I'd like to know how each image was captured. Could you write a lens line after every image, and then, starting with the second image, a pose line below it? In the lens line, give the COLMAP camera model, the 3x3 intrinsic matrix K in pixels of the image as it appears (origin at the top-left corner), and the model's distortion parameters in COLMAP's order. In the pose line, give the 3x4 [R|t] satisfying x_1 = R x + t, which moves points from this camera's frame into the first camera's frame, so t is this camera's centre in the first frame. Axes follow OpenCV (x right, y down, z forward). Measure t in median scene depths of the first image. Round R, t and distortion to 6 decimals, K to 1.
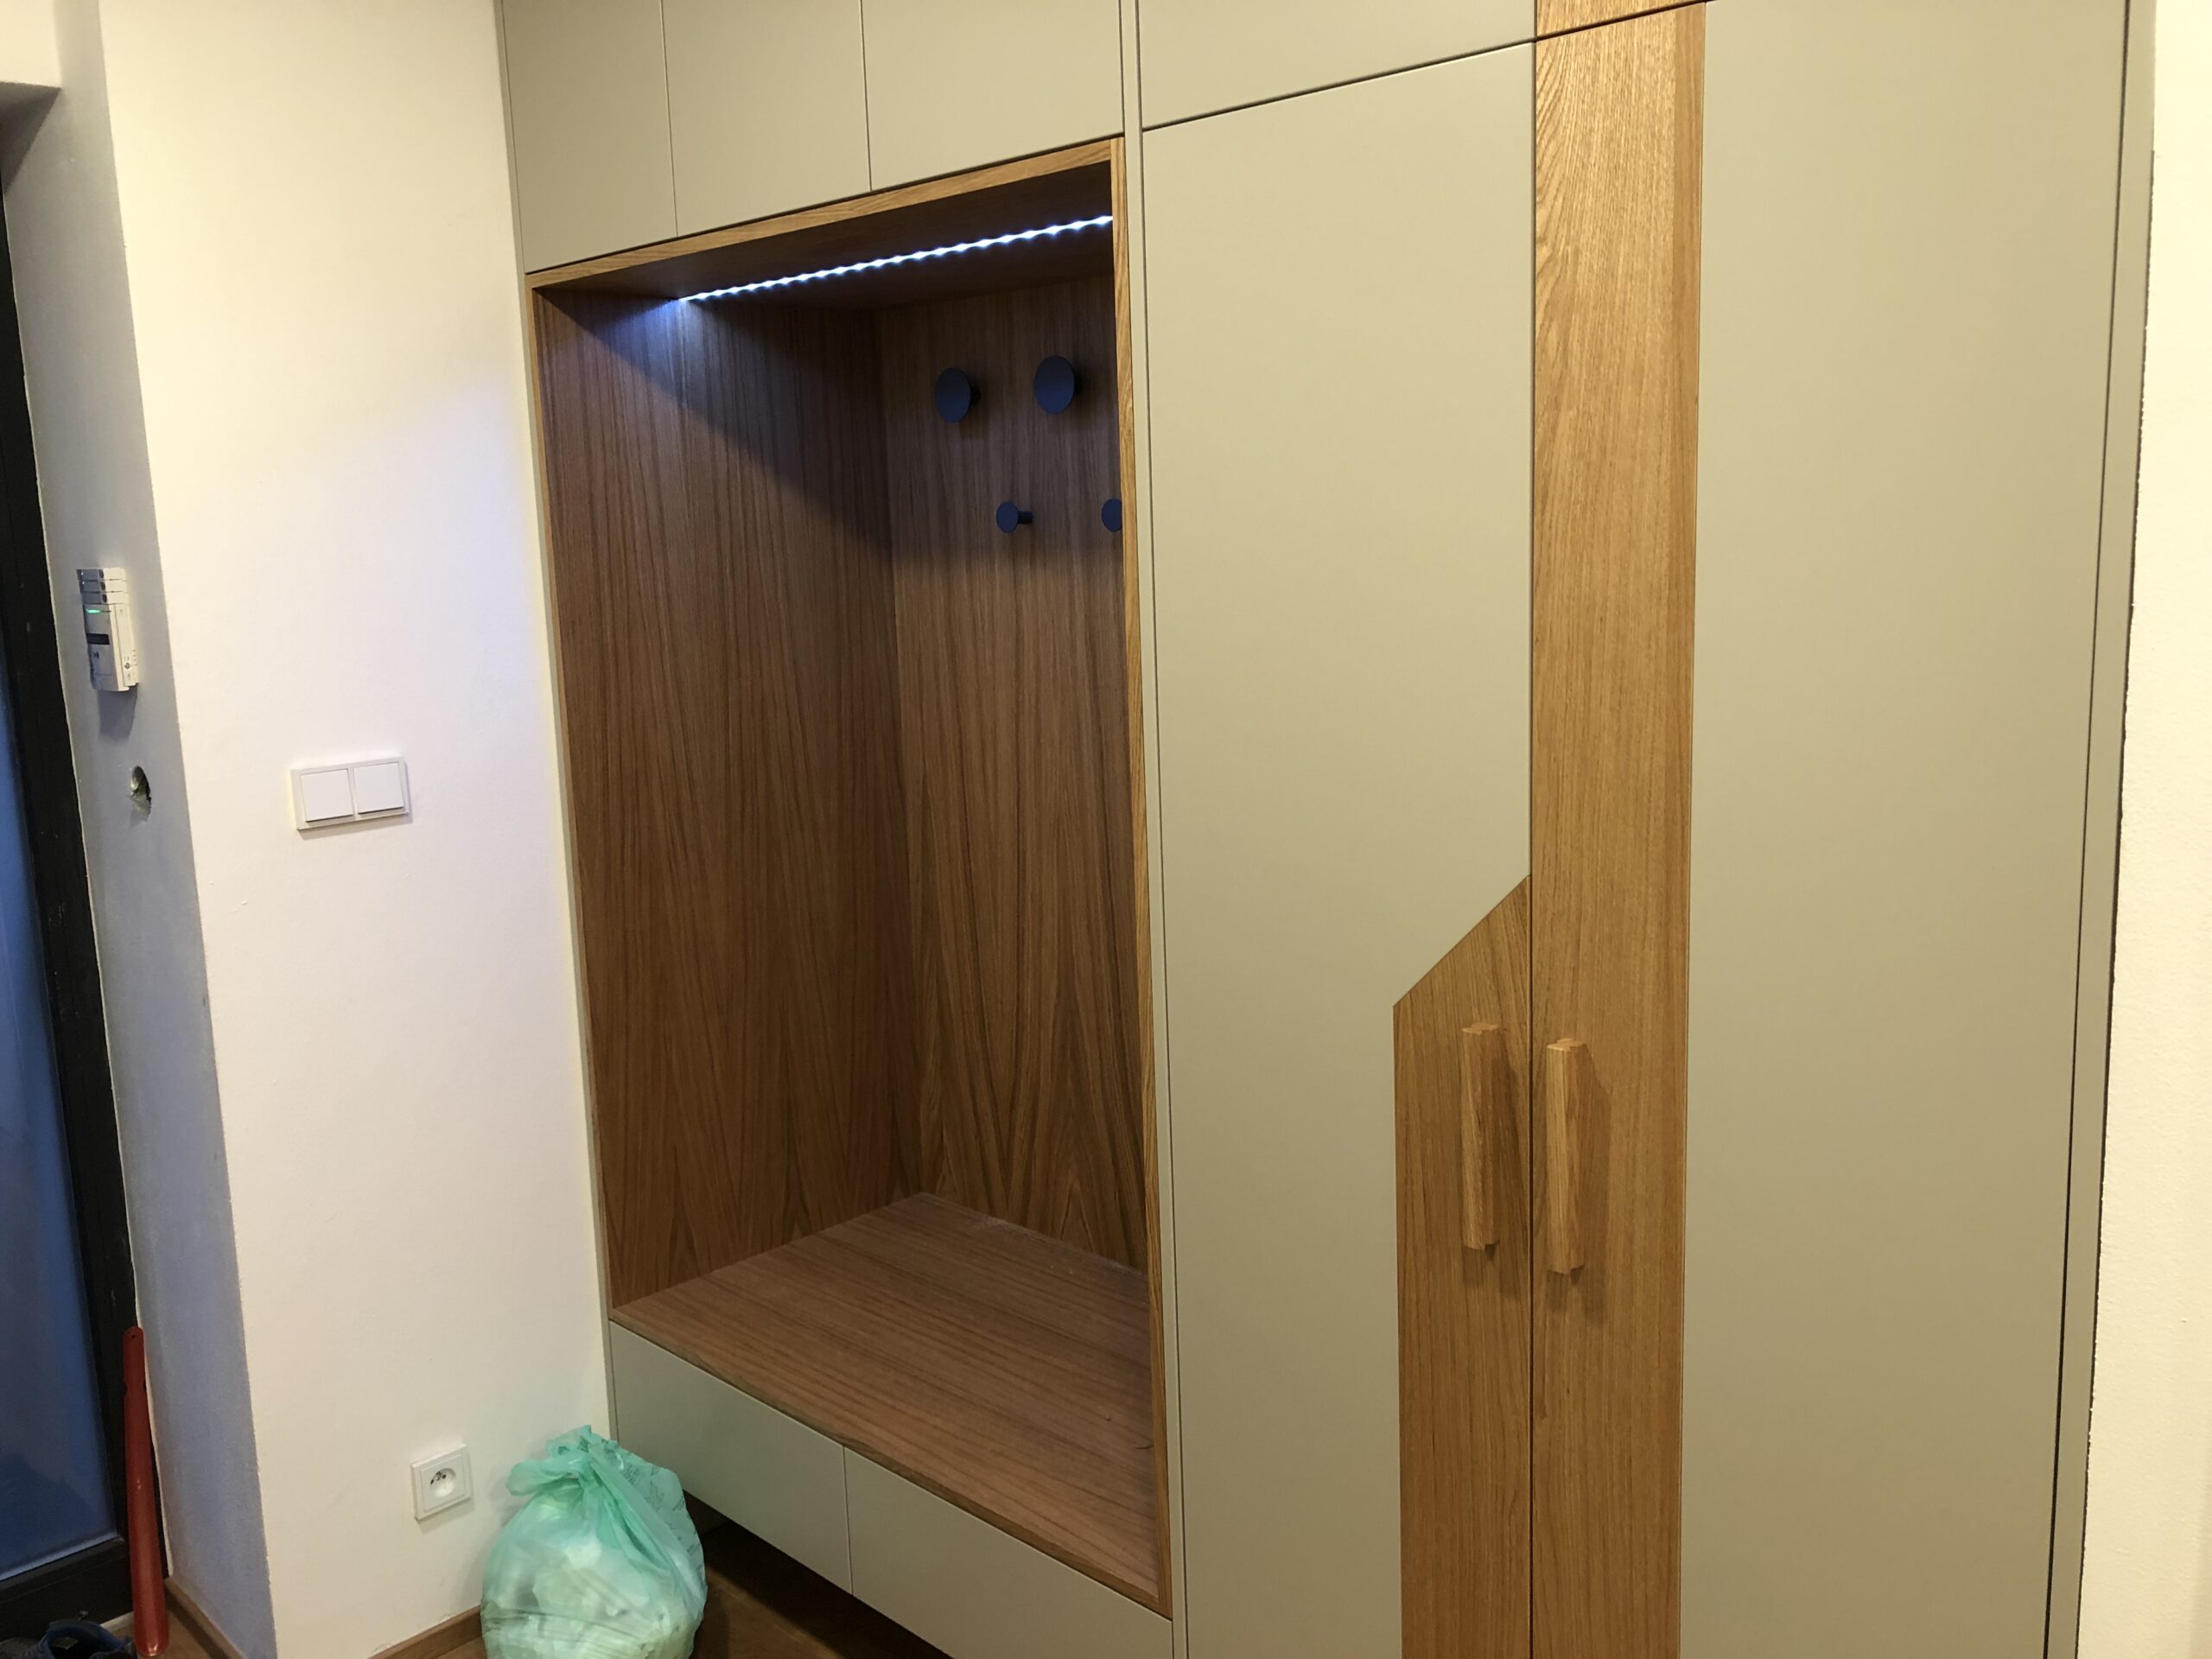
lens RADIAL K [[1815.0, 0, 1089.6], [0, 1815.0, 833.7], [0, 0, 1]] dist [0.028561, -0.027629]
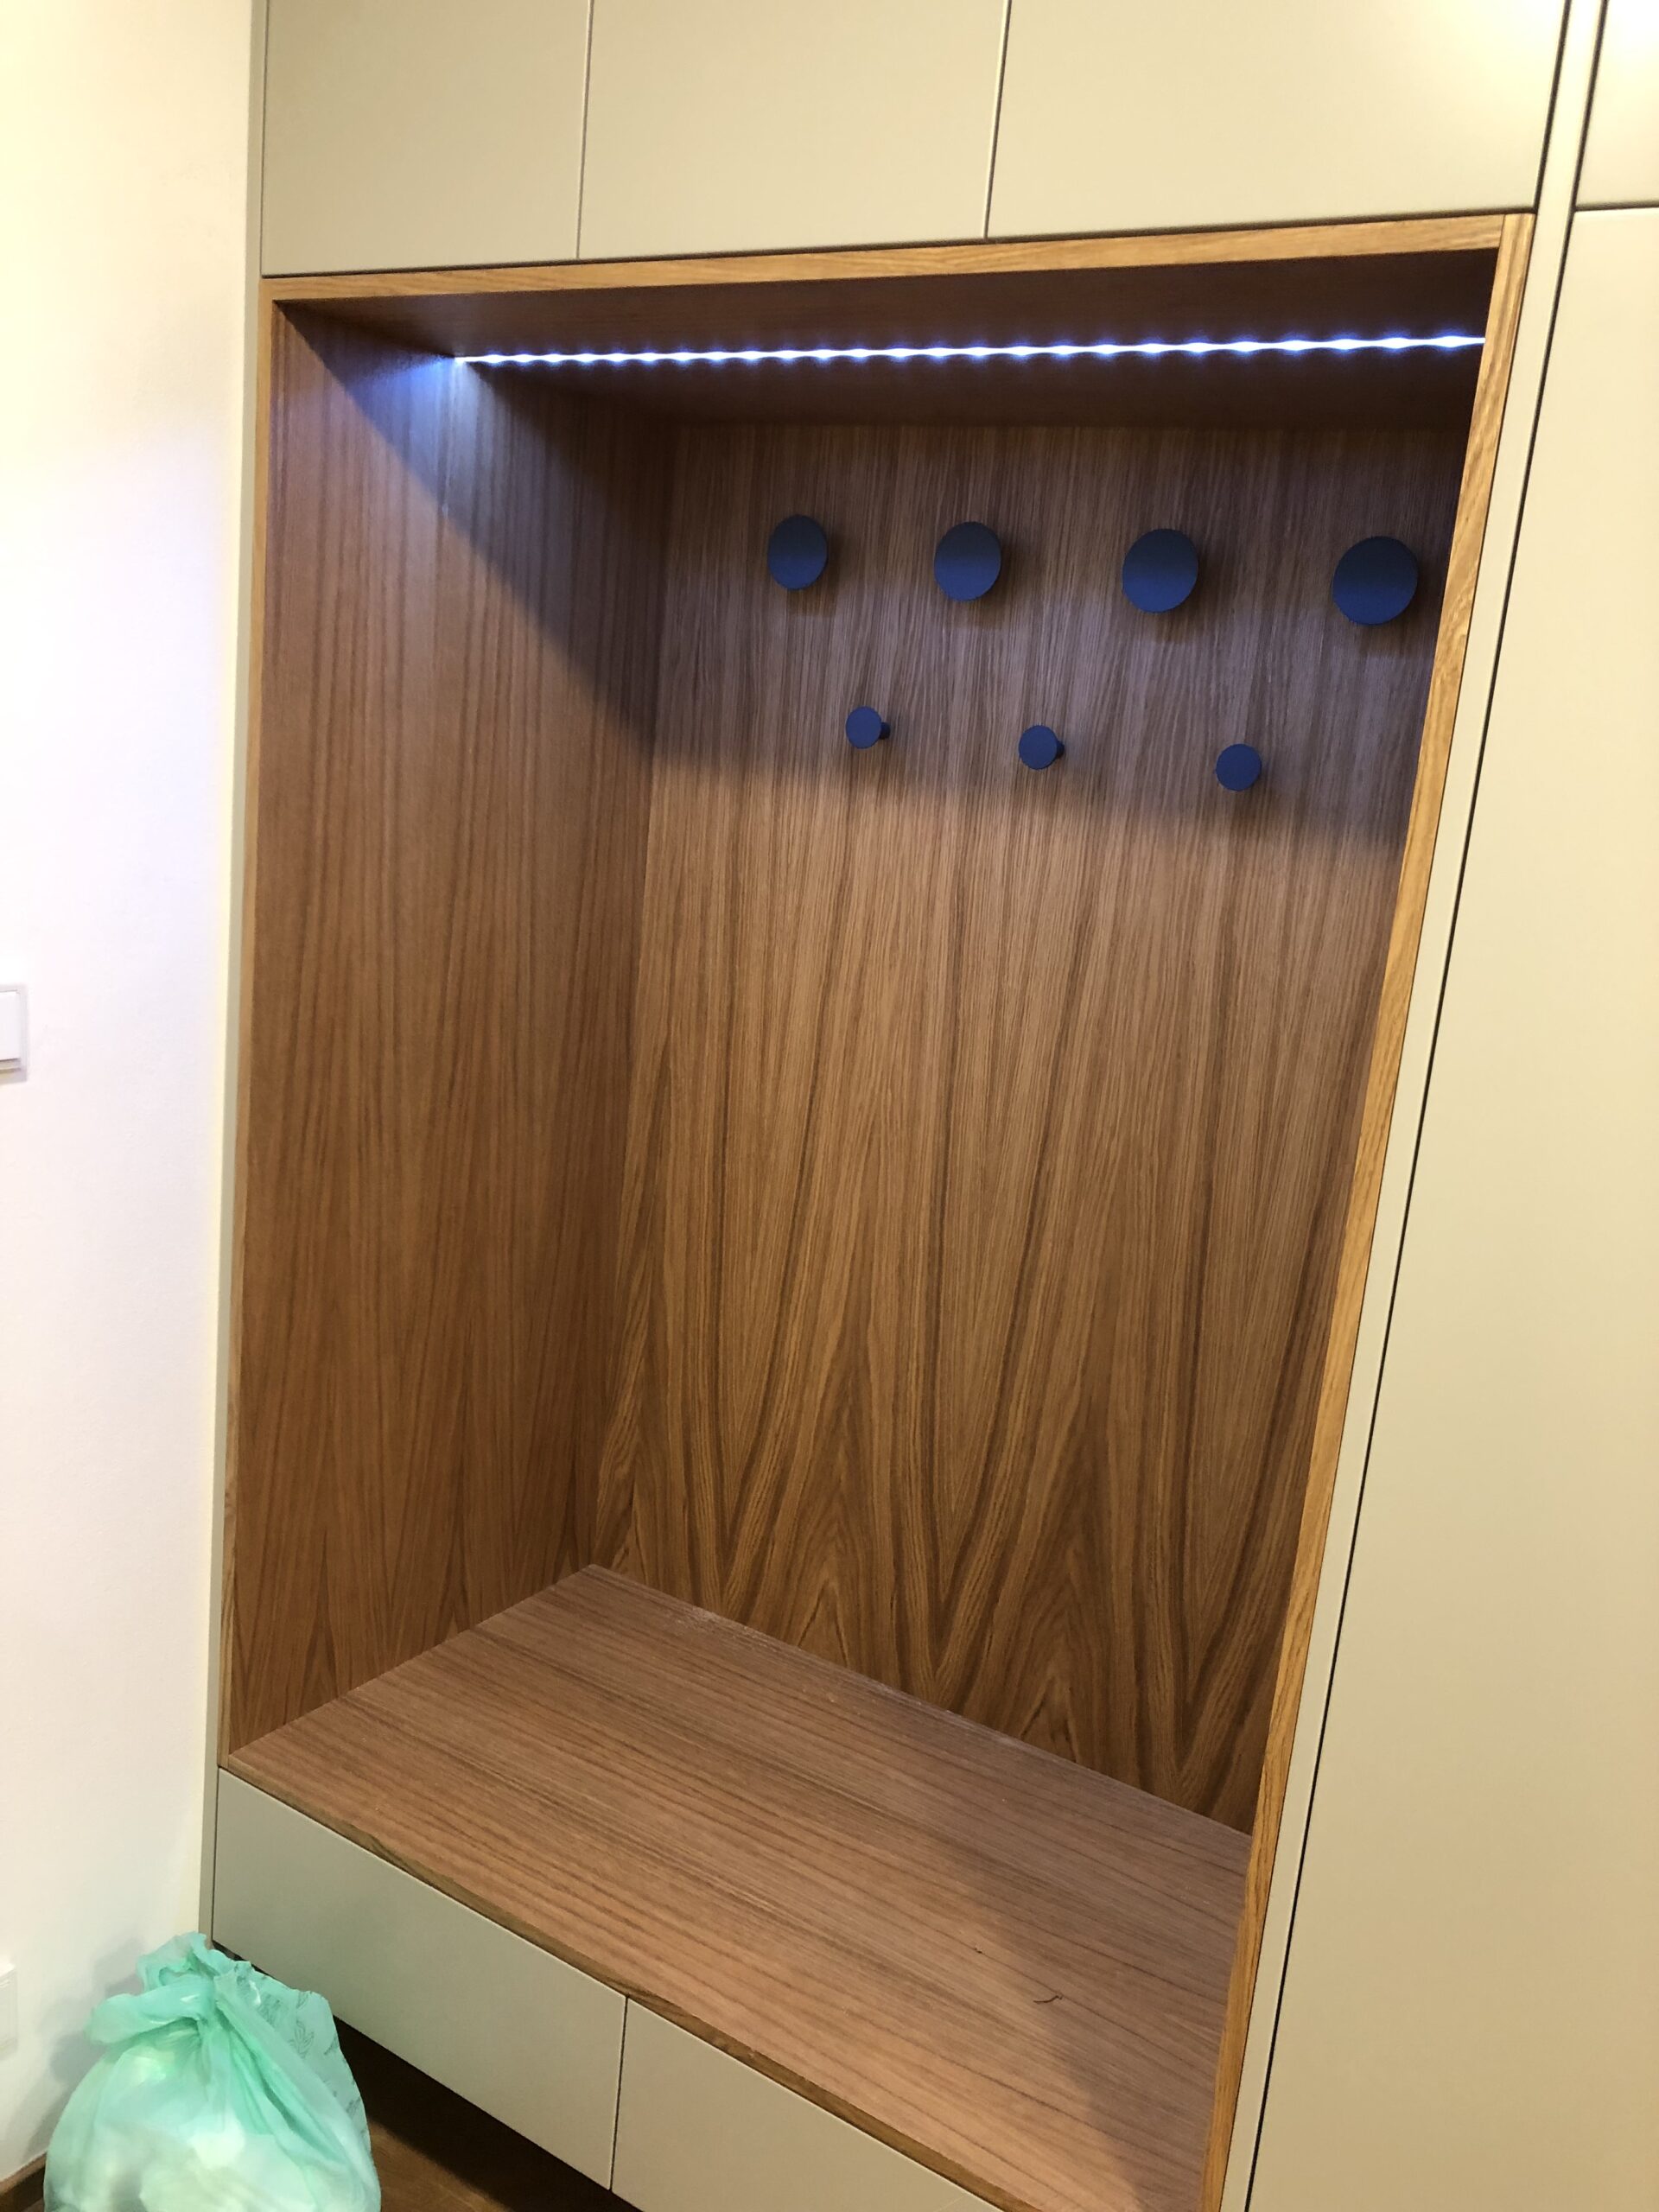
lens RADIAL K [[1815.0, 0, 840.5], [0, 1815.0, 1113.1], [0, 0, 1]] dist [0.028561, -0.027629]
pose [[0.968313, 0.078900, 0.236948, -0.222542], [-0.090697, 0.995103, 0.039292, -0.044040], [-0.232688, -0.059537, 0.970727, 0.262111]]
